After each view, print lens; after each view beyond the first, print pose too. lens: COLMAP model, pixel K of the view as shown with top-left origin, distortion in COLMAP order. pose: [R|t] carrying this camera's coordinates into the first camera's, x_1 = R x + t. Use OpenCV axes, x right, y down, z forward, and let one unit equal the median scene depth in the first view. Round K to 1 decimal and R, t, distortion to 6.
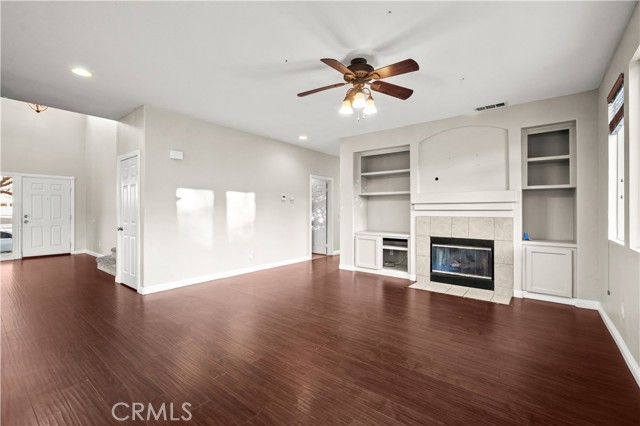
lens RADIAL K [[282.8, 0, 320.0], [0, 282.8, 213.0], [0, 0, 1]] dist [-0.000066, -0.000375]
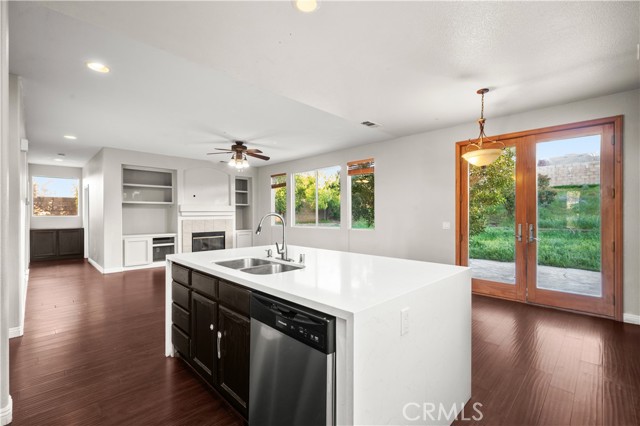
lens RADIAL K [[282.8, 0, 320.0], [0, 282.8, 213.0], [0, 0, 1]] dist [-0.000066, -0.000375]
pose [[0.111252, -0.000305, 0.993792, -1.067606], [0.013682, 0.999906, -0.001225, -0.014243], [-0.993698, 0.013733, 0.111246, 0.130234]]
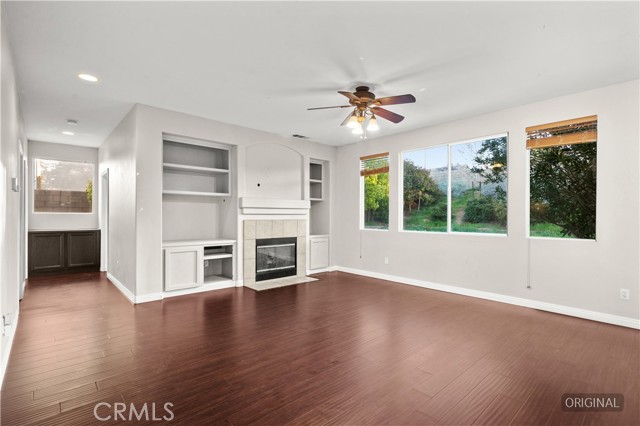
lens RADIAL K [[306.5, 0, 320.0], [0, 306.5, 213.0], [0, 0, 1]] dist [0.004309, 0.000714]
pose [[0.166118, 0.004900, 0.986094, -0.688928], [0.004854, 0.999971, -0.005787, -0.006144], [-0.986094, 0.005748, 0.166090, 0.575668]]
